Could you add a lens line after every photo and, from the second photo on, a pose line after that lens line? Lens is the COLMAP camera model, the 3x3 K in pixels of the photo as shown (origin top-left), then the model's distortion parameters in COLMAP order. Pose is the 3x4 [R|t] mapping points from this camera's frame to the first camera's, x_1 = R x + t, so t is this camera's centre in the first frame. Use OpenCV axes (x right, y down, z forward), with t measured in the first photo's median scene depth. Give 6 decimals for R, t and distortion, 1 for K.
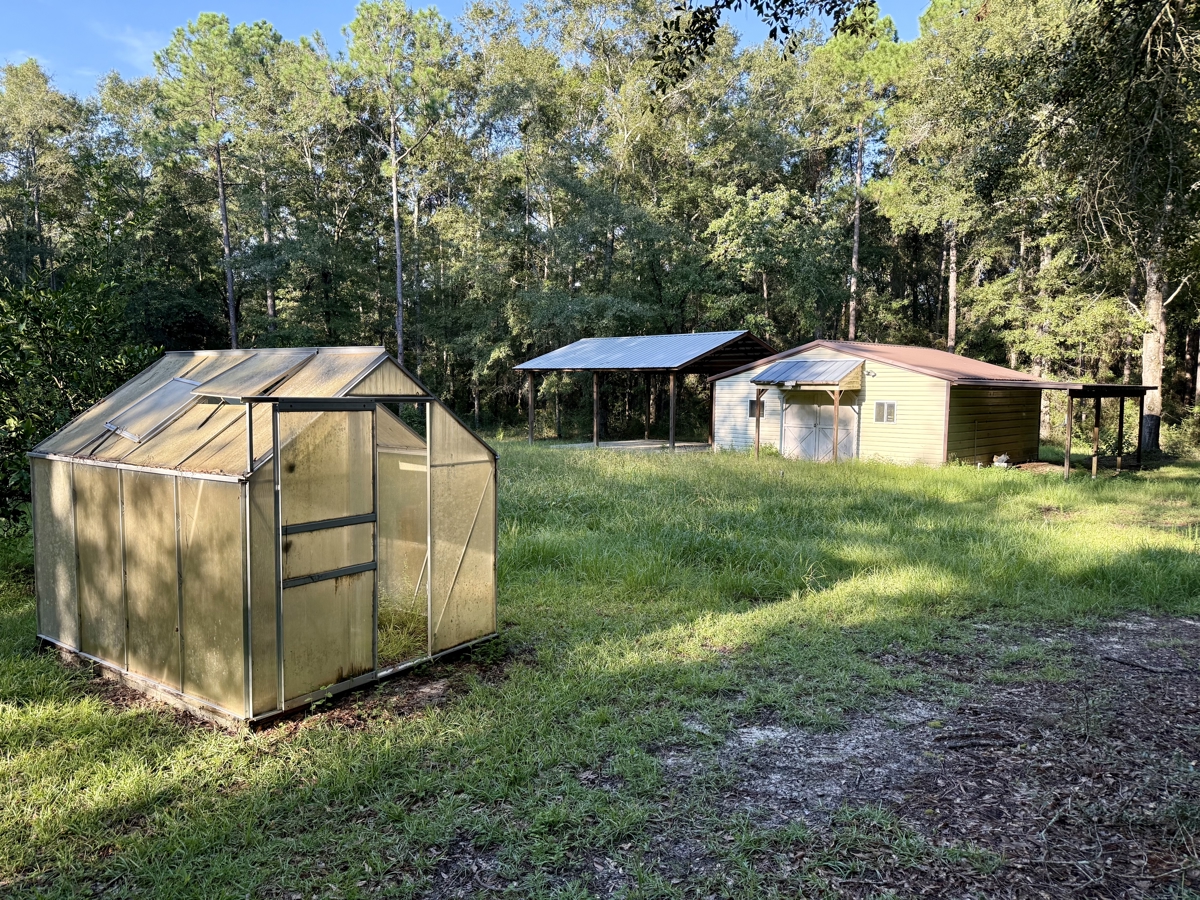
lens RADIAL K [[847.4, 0, 601.9], [0, 847.4, 453.6], [0, 0, 1]] dist [0.056194, -0.066759]
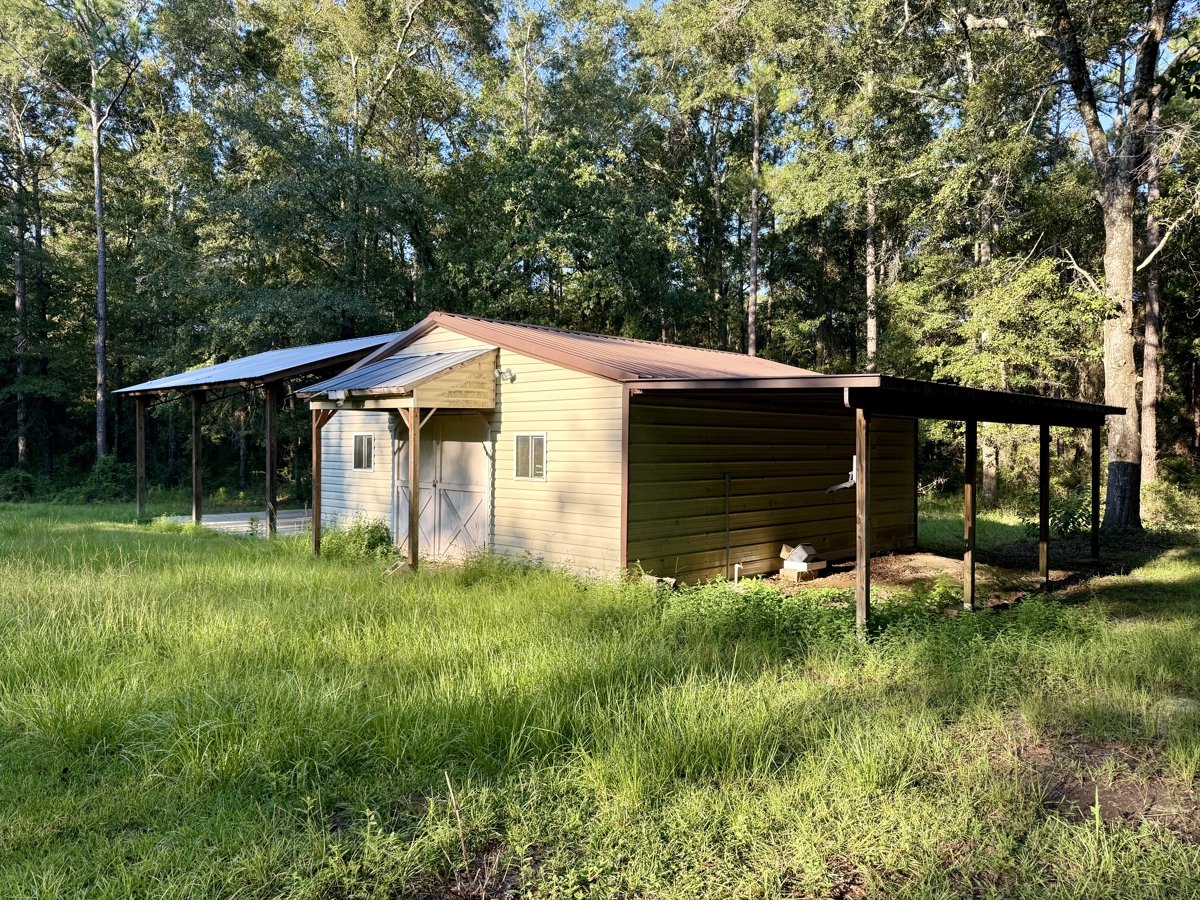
lens RADIAL K [[847.4, 0, 598.4], [0, 847.4, 447.0], [0, 0, 1]] dist [0.056194, -0.066759]
pose [[0.999939, 0.000292, -0.011040, 0.365218], [-0.001101, 0.997305, -0.073356, -0.018970], [0.010989, 0.073363, 0.997245, 0.526640]]
